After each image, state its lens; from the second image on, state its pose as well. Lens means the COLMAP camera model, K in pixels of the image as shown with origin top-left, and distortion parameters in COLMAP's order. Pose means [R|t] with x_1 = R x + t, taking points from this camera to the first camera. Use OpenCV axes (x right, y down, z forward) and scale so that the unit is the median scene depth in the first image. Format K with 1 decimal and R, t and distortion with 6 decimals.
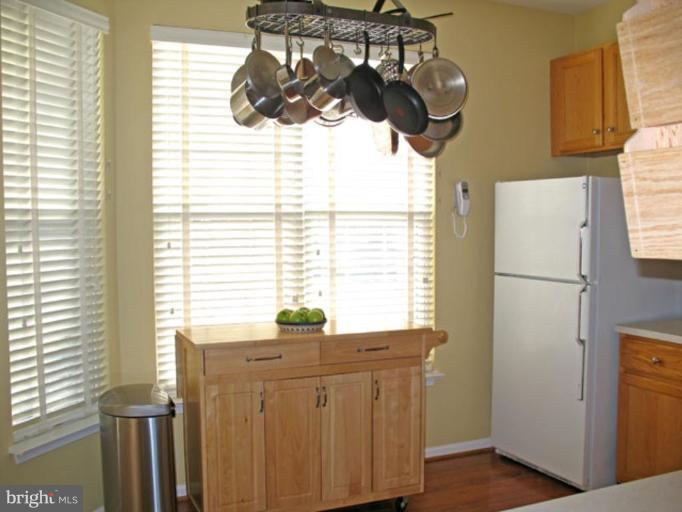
lens RADIAL K [[695.8, 0, 341.0], [0, 695.8, 256.0], [0, 0, 1]] dist [-0.182935, 0.192132]
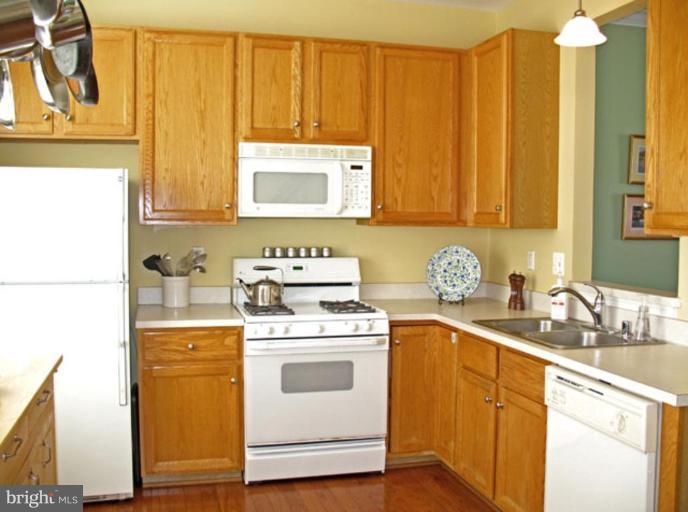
lens RADIAL K [[714.3, 0, 344.0], [0, 714.3, 256.0], [0, 0, 1]] dist [-0.205061, 0.272837]
pose [[0.137892, -0.044970, 0.989426, -0.567953], [0.036294, 0.998527, 0.040326, -0.024049], [-0.989782, 0.030350, 0.139321, 0.562552]]
